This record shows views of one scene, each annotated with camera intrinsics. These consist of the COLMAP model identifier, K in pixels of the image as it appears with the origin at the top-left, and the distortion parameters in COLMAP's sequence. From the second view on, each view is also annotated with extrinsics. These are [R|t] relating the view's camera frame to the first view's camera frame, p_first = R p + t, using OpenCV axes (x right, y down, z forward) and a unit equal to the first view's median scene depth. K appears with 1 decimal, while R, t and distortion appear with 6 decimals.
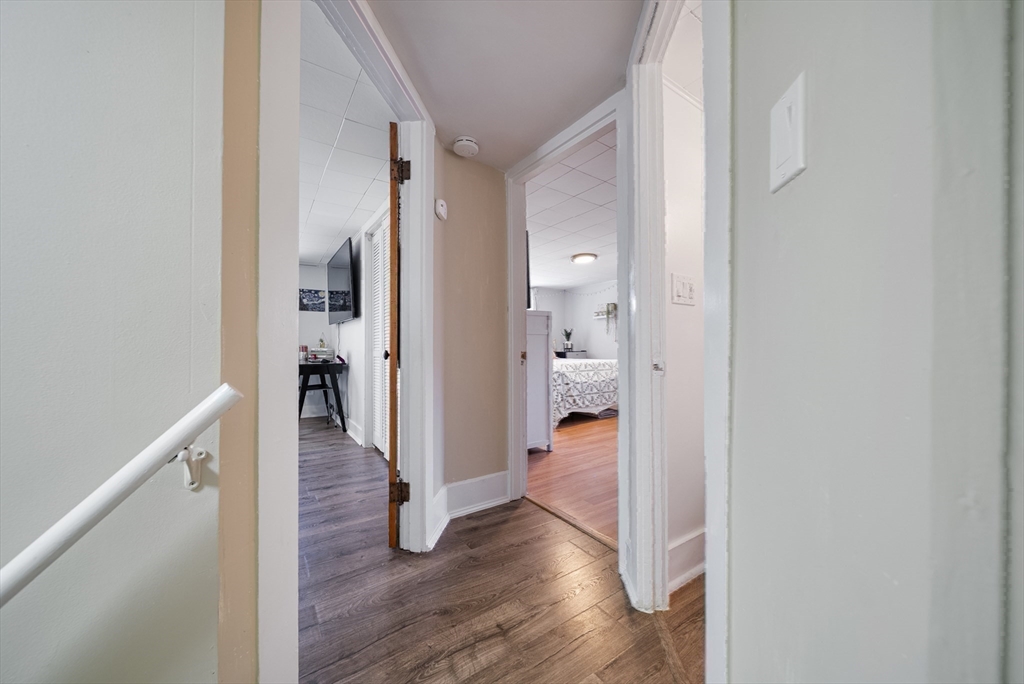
lens RADIAL K [[368.7, 0, 515.9], [0, 368.7, 348.8], [0, 0, 1]] dist [-0.001545, 0.000137]
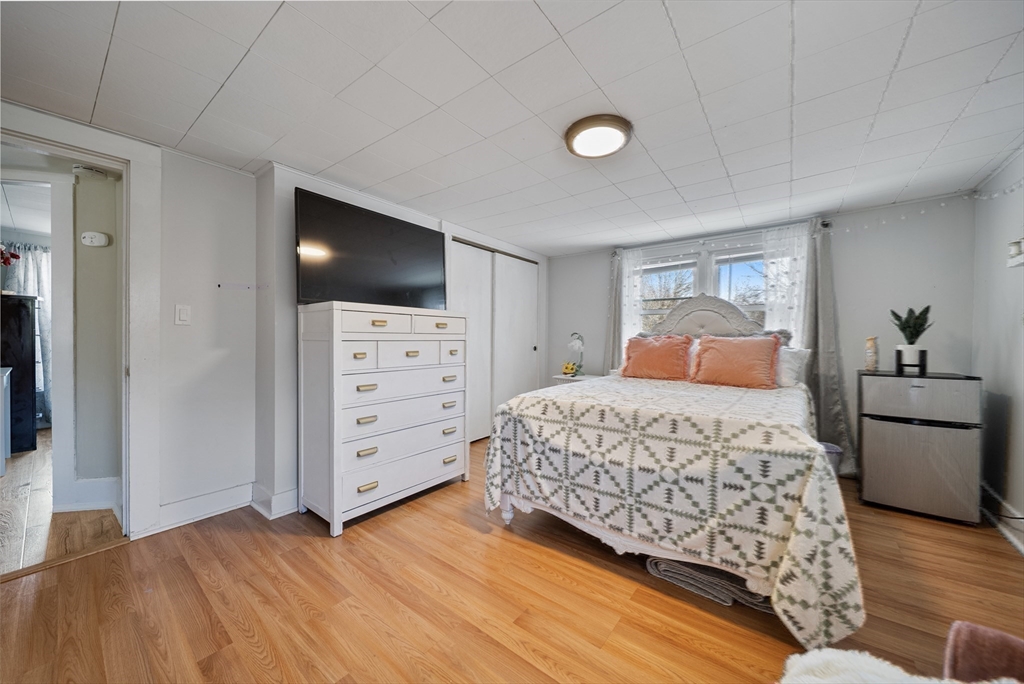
lens RADIAL K [[368.7, 0, 520.6], [0, 368.7, 340.9], [0, 0, 1]] dist [-0.001545, 0.000137]
pose [[0.288578, 0.020944, -0.957227, 0.532710], [-0.009095, 0.999776, 0.019134, -0.038245], [0.957413, 0.003184, 0.288704, 0.797860]]
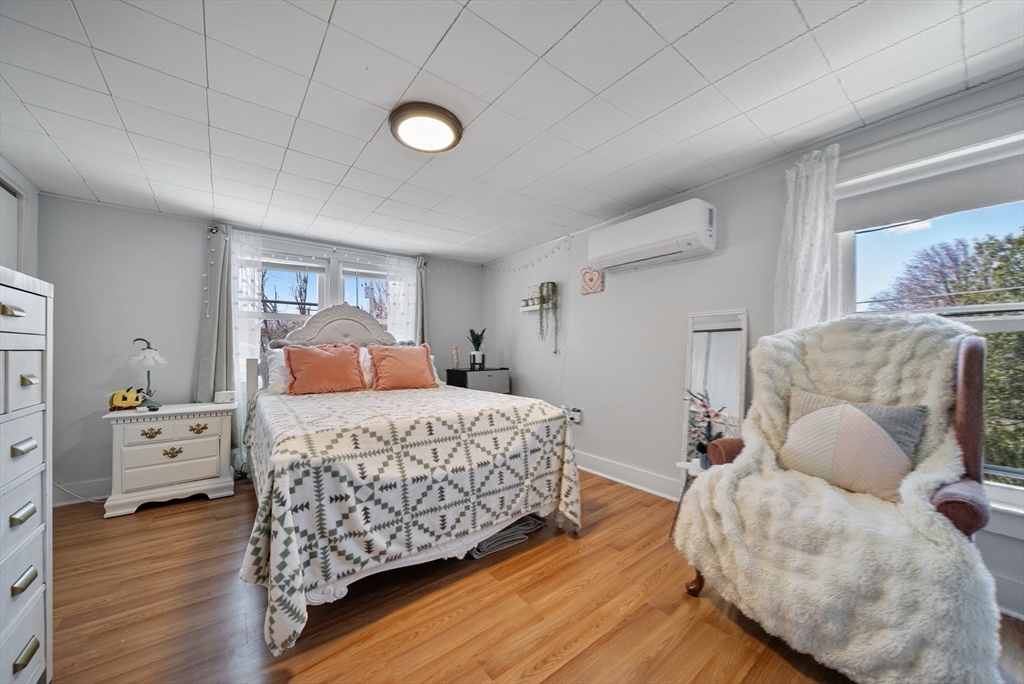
lens RADIAL K [[368.7, 0, 517.7], [0, 368.7, 344.7], [0, 0, 1]] dist [-0.001545, 0.000137]
pose [[0.998605, 0.011243, 0.051591, 0.253926], [-0.010368, 0.999798, -0.017198, -0.030091], [-0.051774, 0.016639, 0.998520, 0.623636]]
